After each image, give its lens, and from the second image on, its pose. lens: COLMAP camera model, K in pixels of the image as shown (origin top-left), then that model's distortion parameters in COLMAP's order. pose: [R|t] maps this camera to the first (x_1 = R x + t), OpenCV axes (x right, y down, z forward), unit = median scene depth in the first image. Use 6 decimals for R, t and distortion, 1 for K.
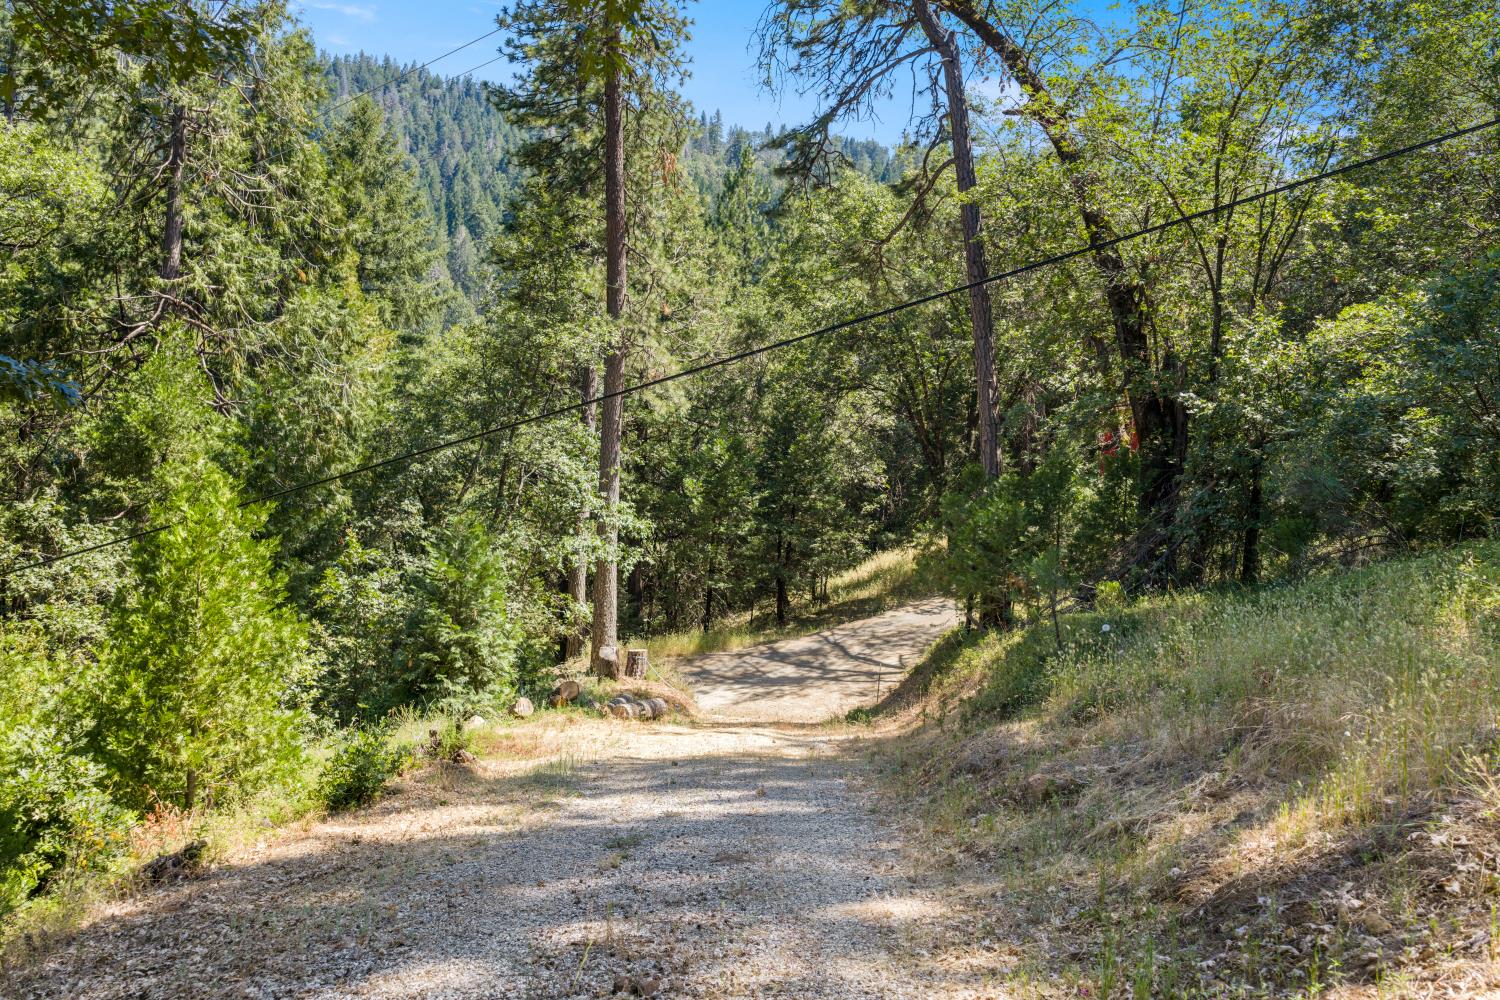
lens RADIAL K [[1144.6, 0, 655.0], [0, 1144.6, 462.8], [0, 0, 1]] dist [-0.001273, -0.000798]
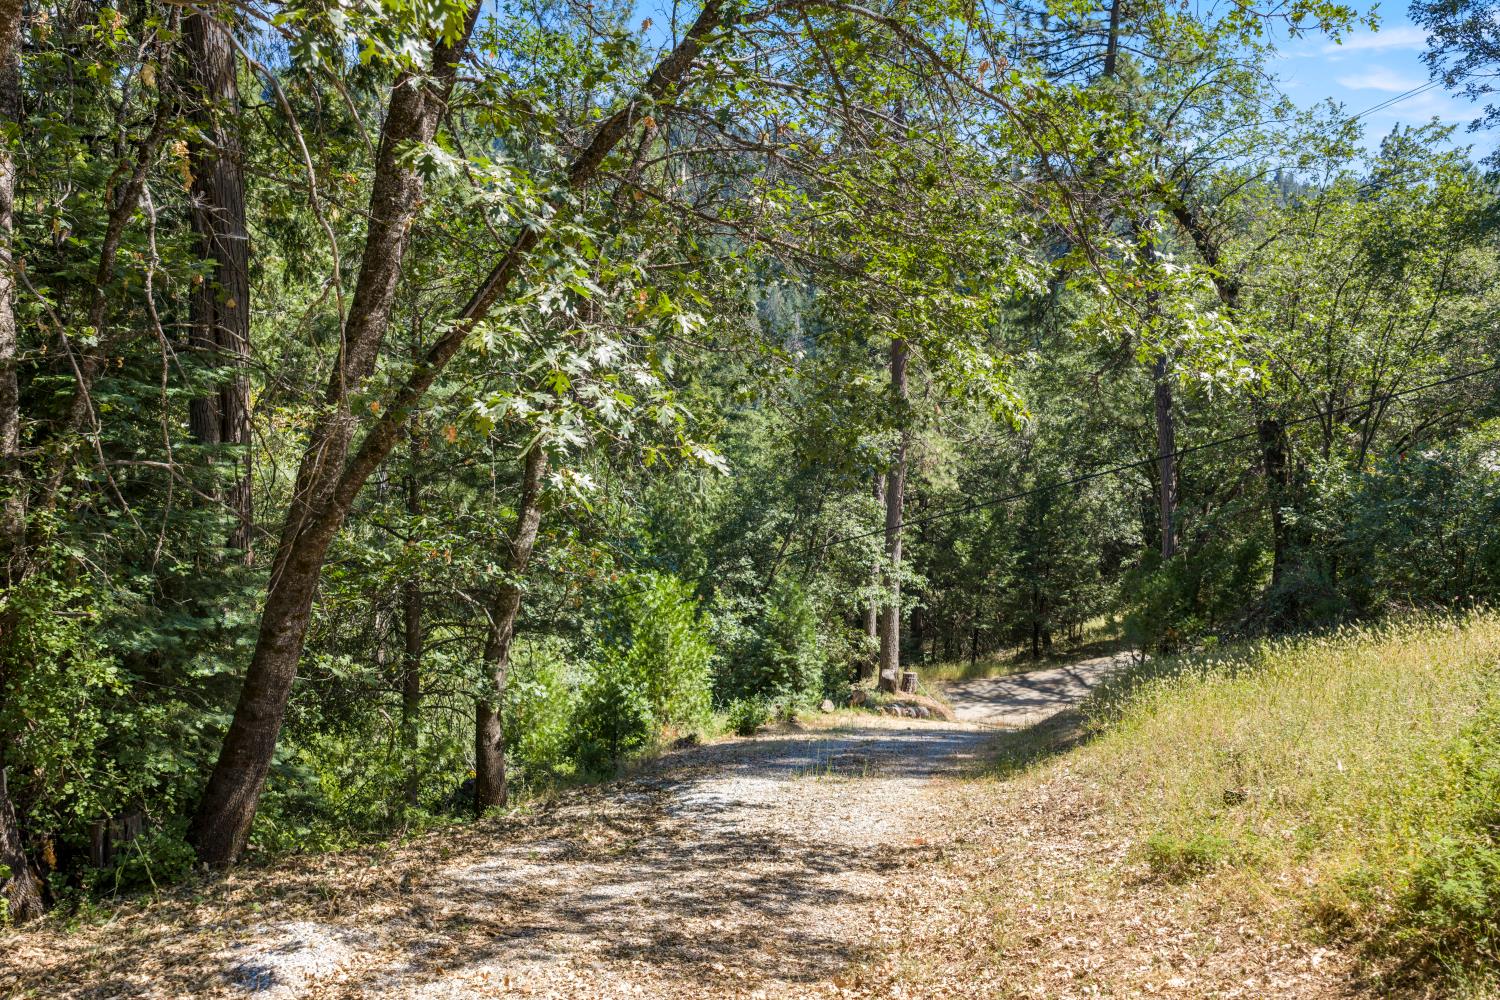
lens RADIAL K [[1144.6, 0, 655.0], [0, 1144.6, 462.8], [0, 0, 1]] dist [-0.001273, -0.000798]
pose [[0.964708, -0.007677, -0.263210, 0.044206], [0.001327, 0.999704, -0.024291, -0.048262], [0.263318, 0.023085, 0.964433, -0.355329]]
